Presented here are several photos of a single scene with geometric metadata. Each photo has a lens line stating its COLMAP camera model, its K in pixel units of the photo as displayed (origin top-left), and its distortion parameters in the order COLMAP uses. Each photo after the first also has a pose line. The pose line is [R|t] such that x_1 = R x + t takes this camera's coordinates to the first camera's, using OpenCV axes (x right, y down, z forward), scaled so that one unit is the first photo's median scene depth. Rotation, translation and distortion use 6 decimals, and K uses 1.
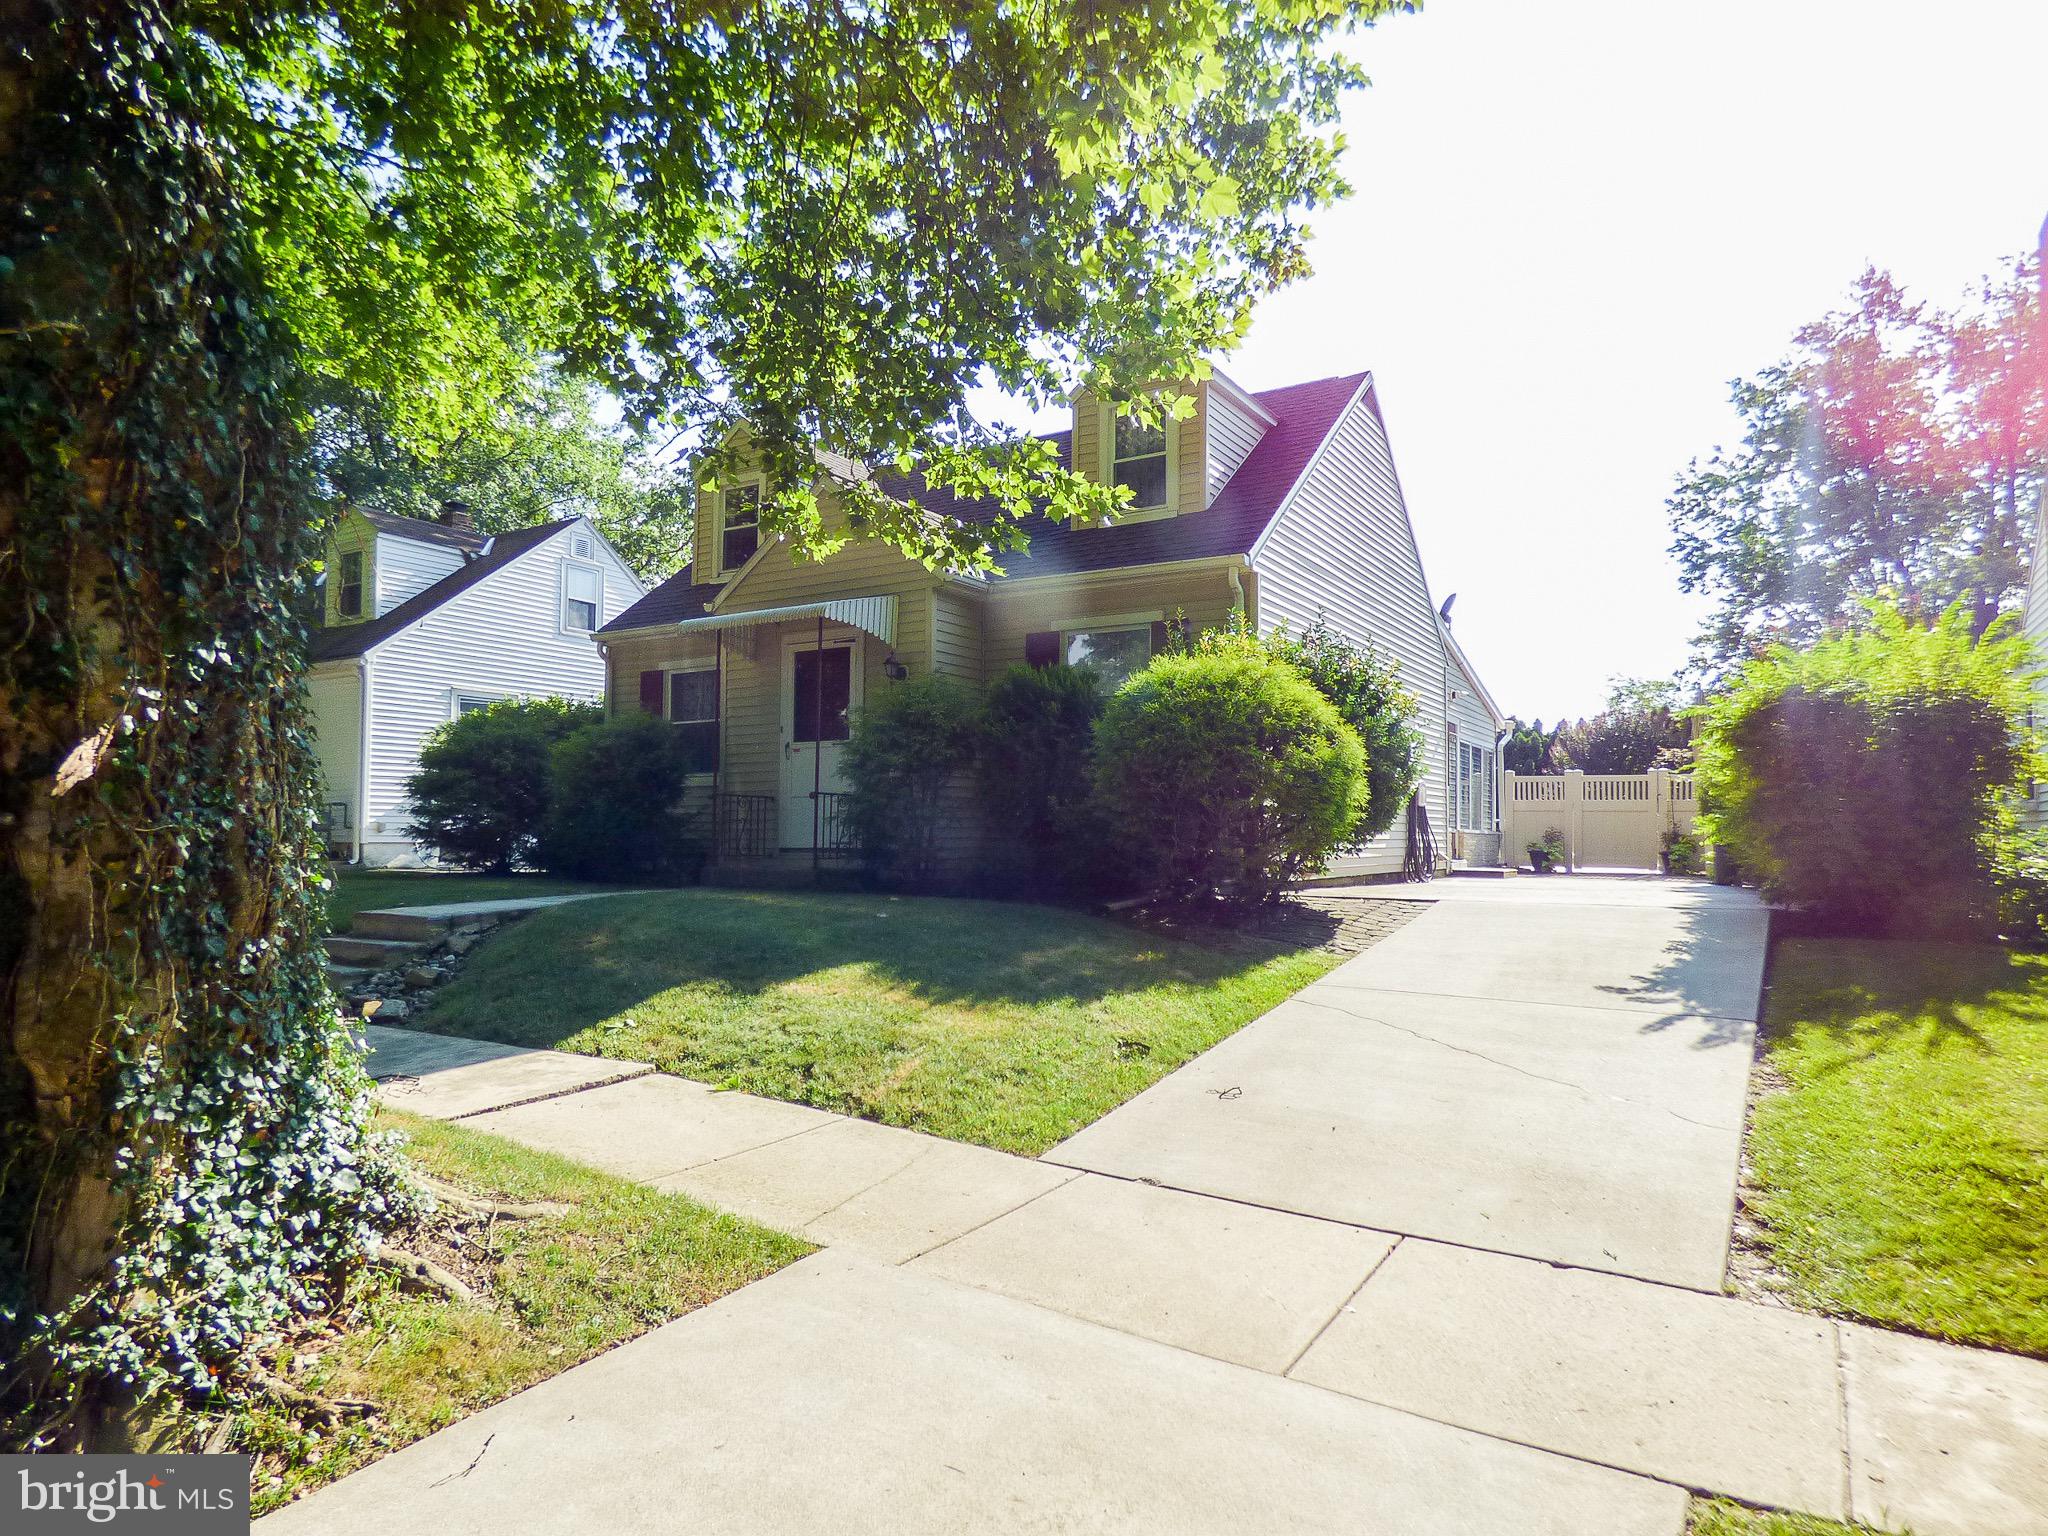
lens RADIAL K [[1188.4, 0, 1024.0], [0, 1188.4, 768.0], [0, 0, 1]] dist [-0.000739, 0.001197]
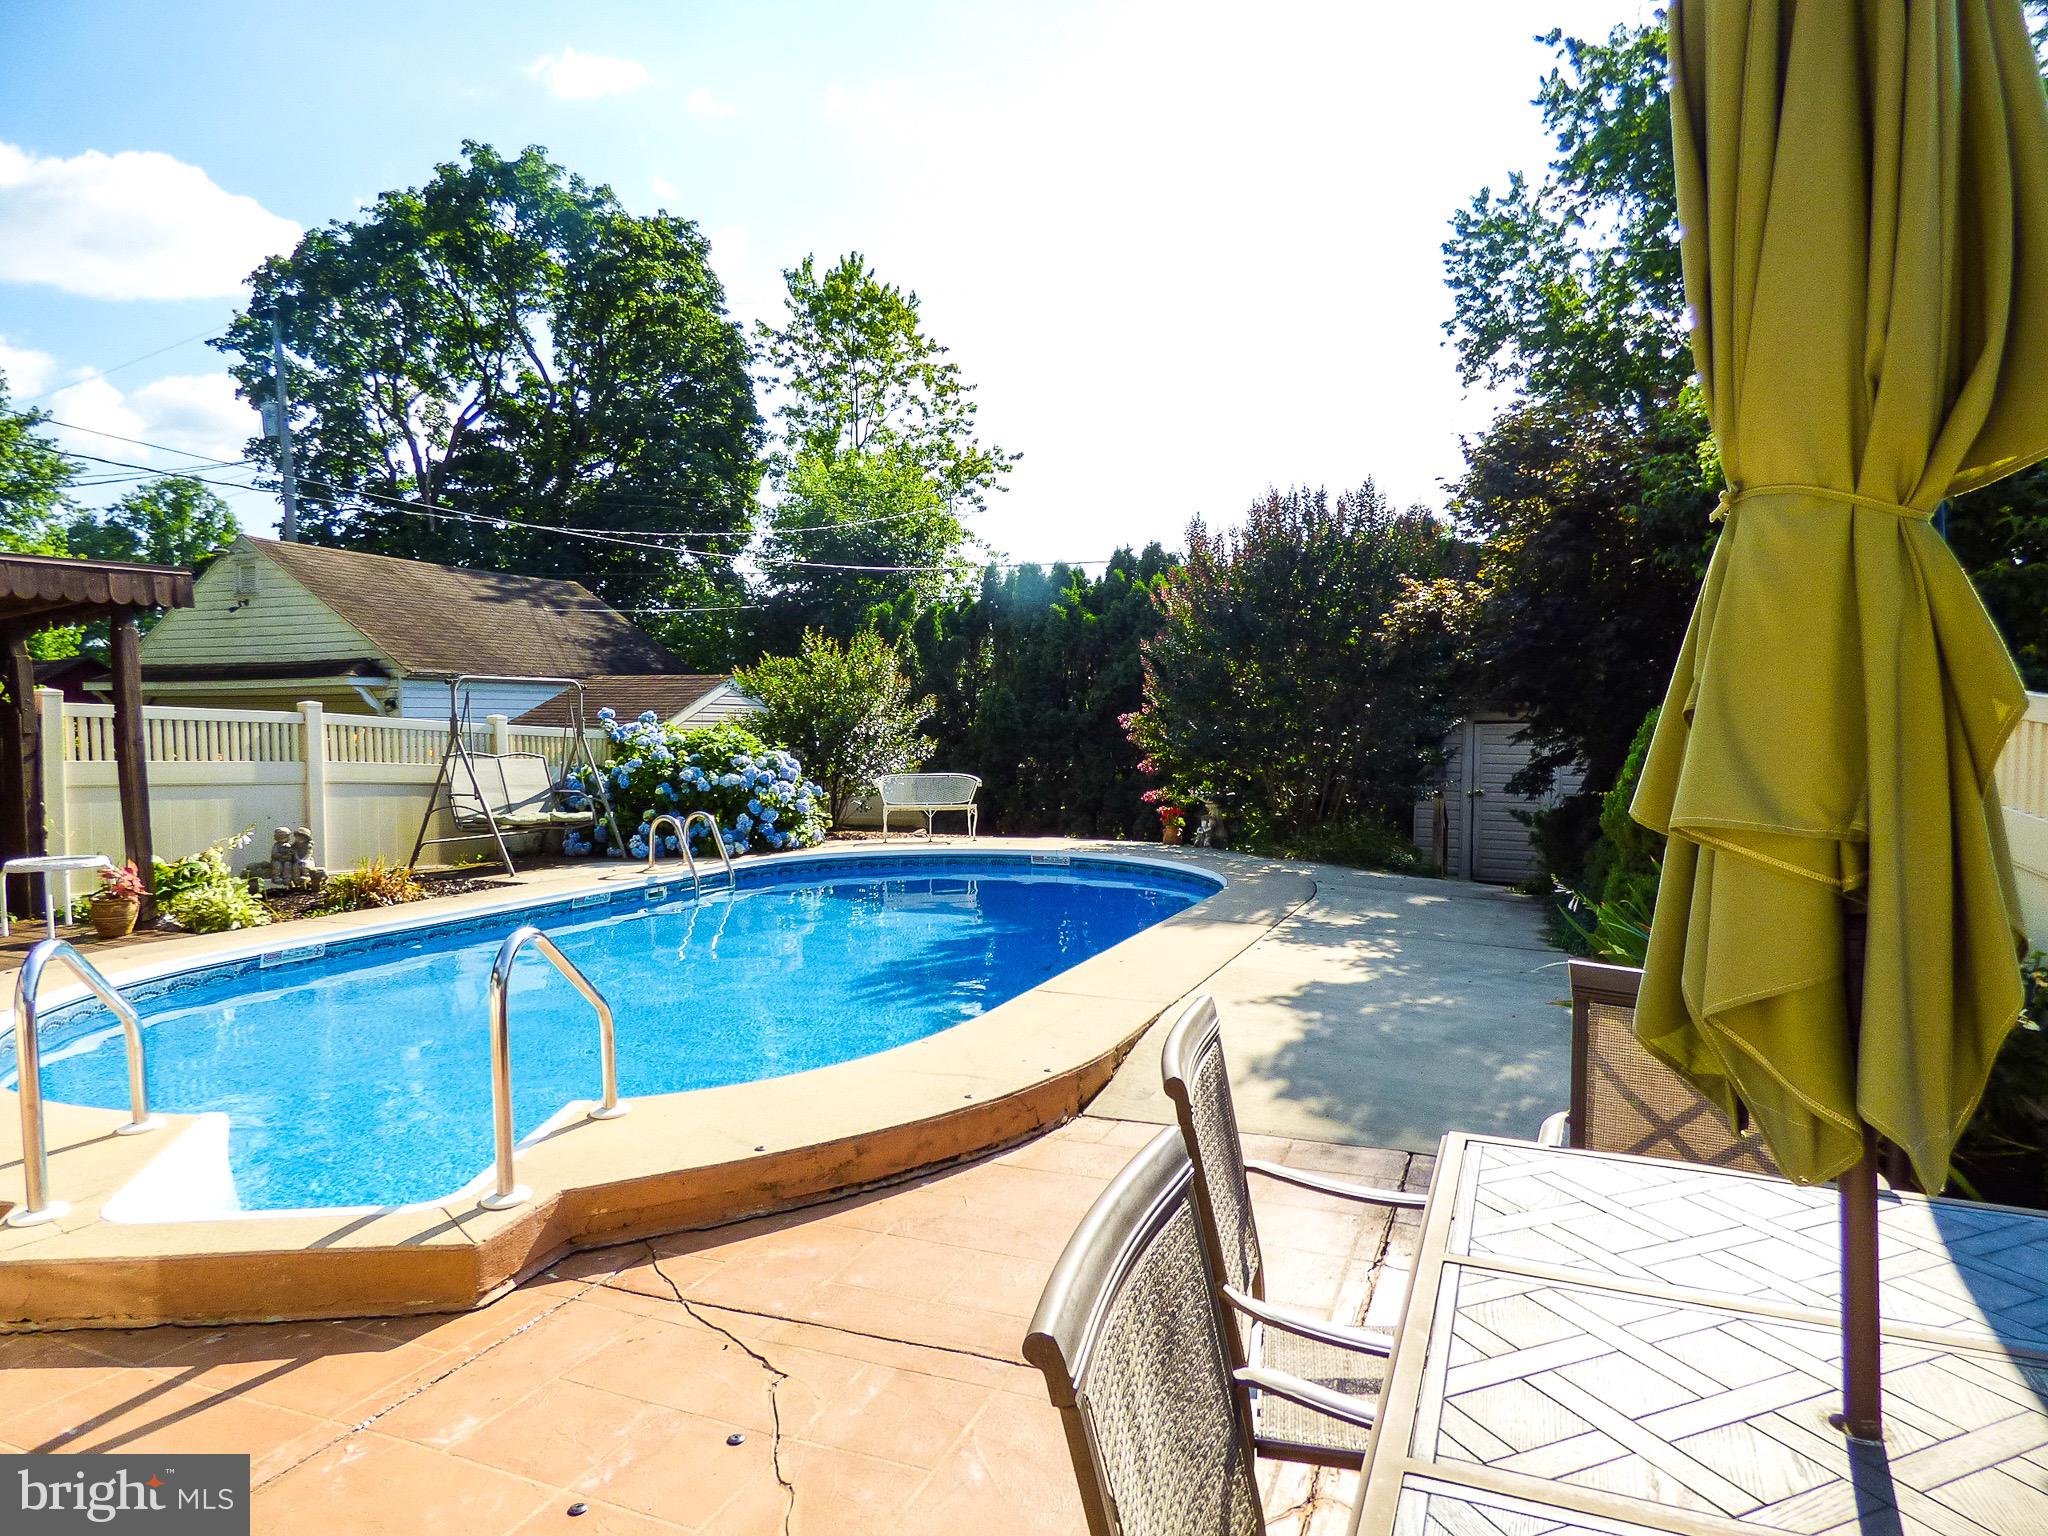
lens RADIAL K [[1188.4, 0, 1024.0], [0, 1188.4, 768.0], [0, 0, 1]] dist [-0.000739, 0.001197]
pose [[0.987304, -0.017218, 0.157903, 0.217562], [0.003797, 0.996382, 0.084904, 0.008418], [-0.158794, -0.083227, 0.983798, 0.394112]]
